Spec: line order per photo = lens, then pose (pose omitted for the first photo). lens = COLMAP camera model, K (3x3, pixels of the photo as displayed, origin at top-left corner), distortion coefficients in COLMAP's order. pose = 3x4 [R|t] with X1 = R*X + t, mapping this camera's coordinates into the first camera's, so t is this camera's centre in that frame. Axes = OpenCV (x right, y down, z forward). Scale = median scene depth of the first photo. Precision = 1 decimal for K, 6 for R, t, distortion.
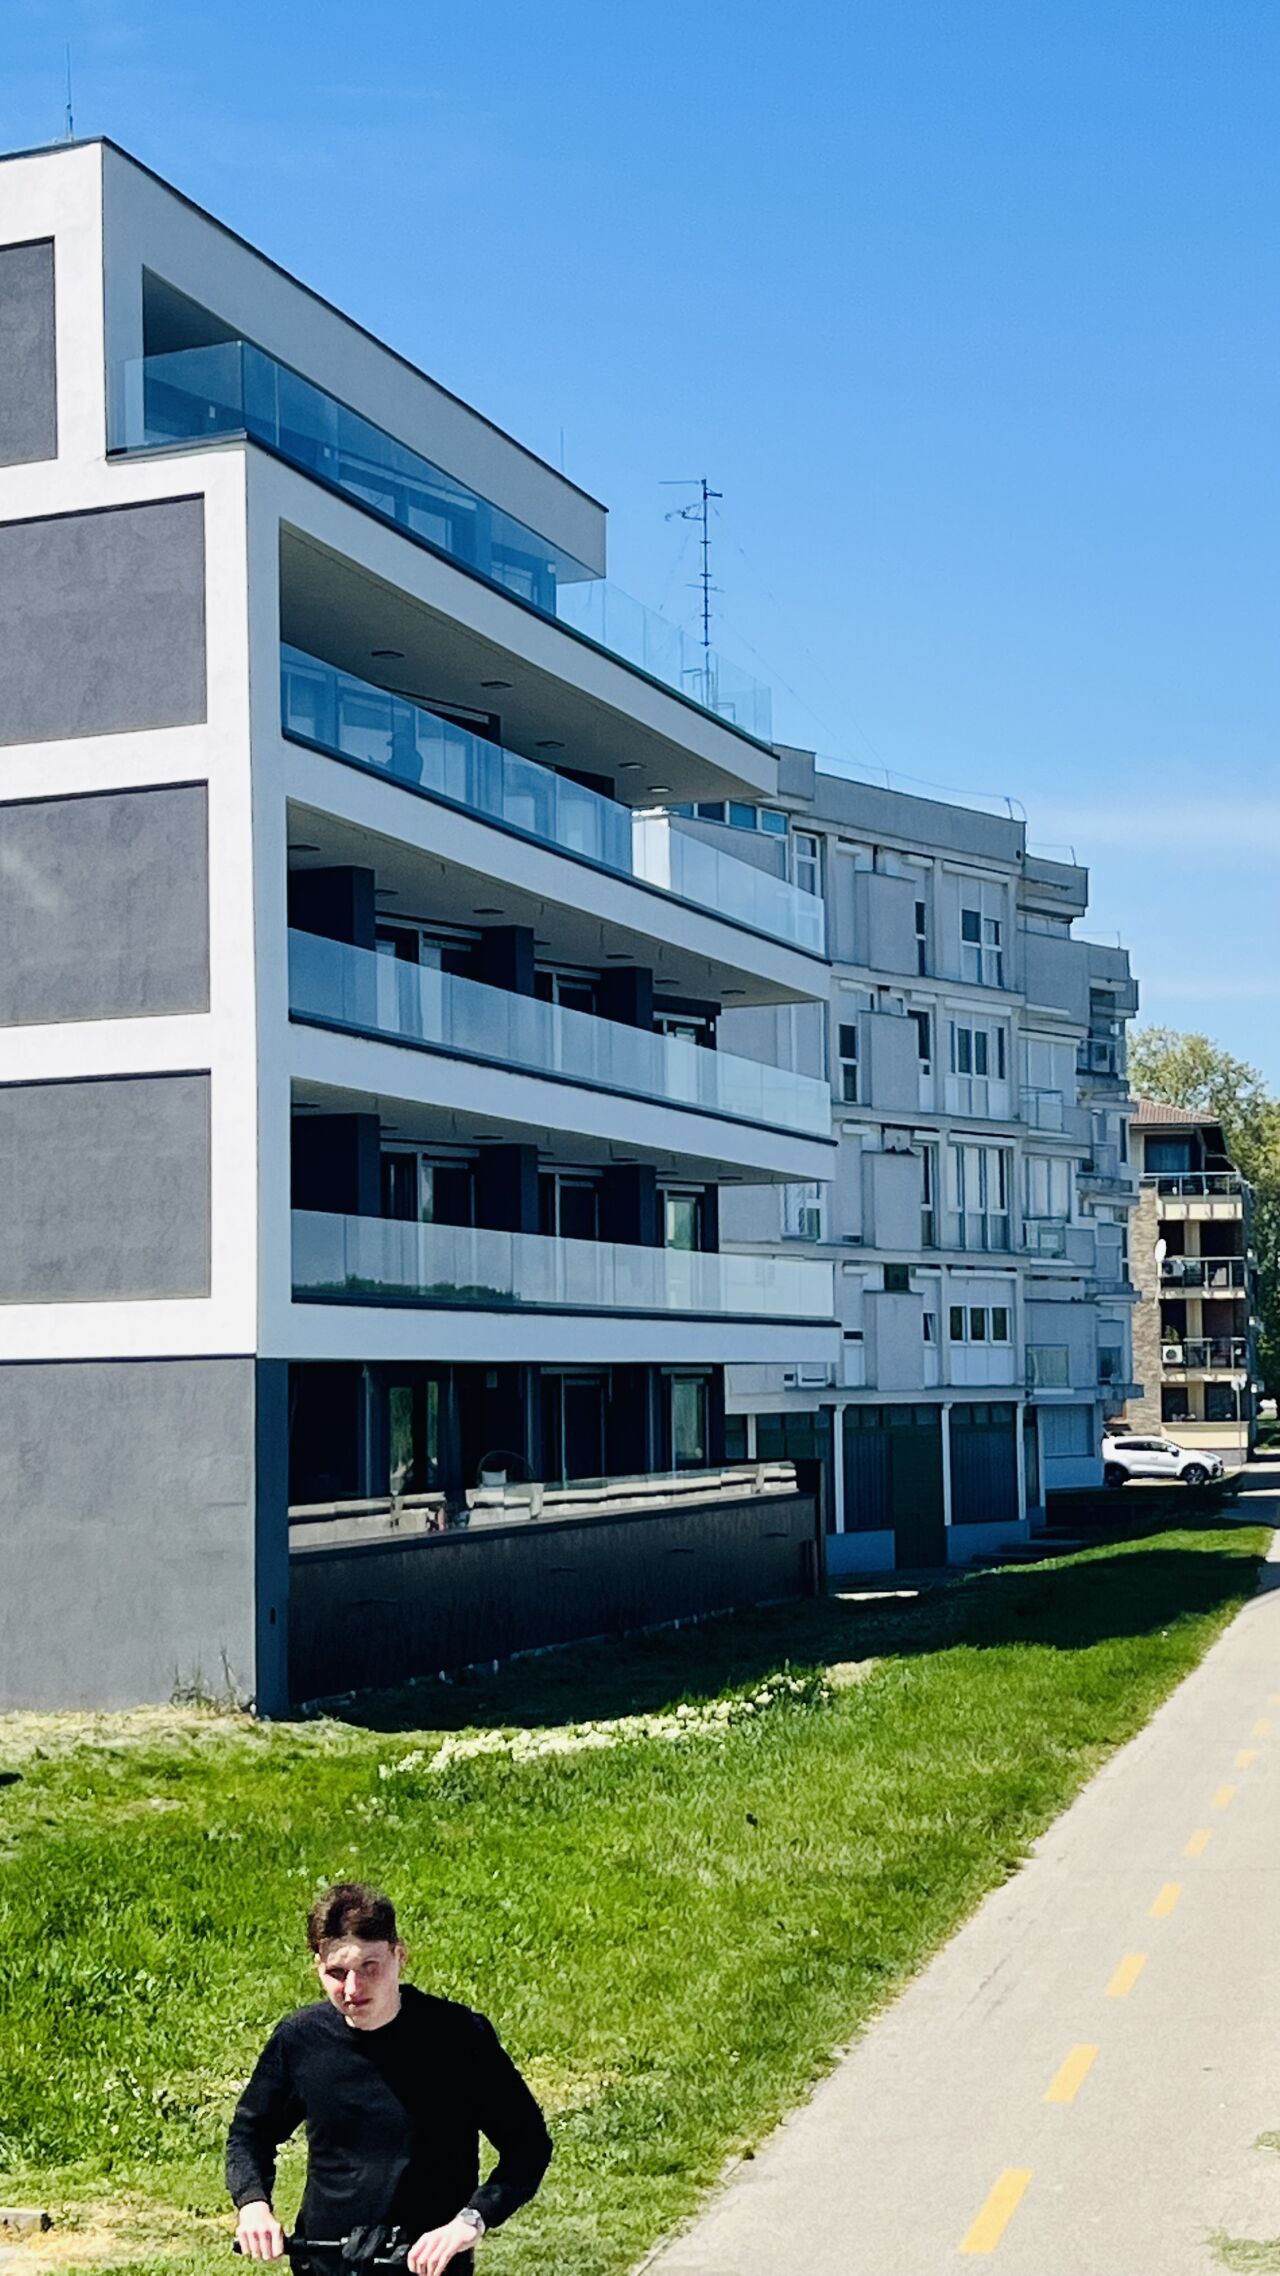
lens RADIAL K [[4182.7, 0, 640.0], [0, 4182.7, 1138.0], [0, 0, 1]] dist [0.223160, -0.776103]
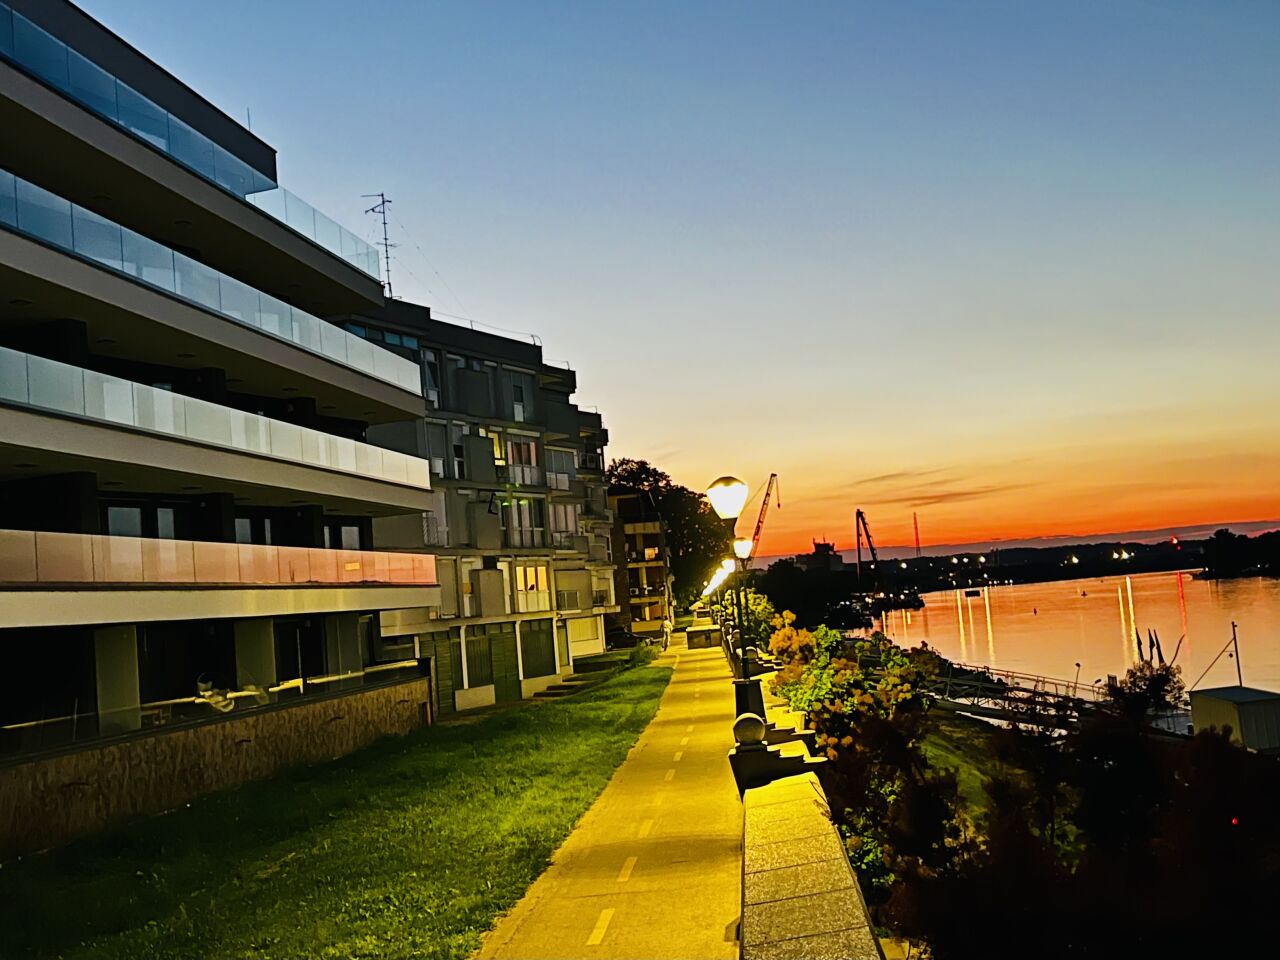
lens RADIAL K [[1577.3, 0, 640.0], [0, 1577.3, 480.0], [0, 0, 1]] dist [0.143773, -0.457399]
pose [[0.990596, -0.056116, 0.124786, 0.040862], [0.059089, 0.998047, -0.020251, 0.013204], [-0.123406, 0.027434, 0.991977, 0.216068]]
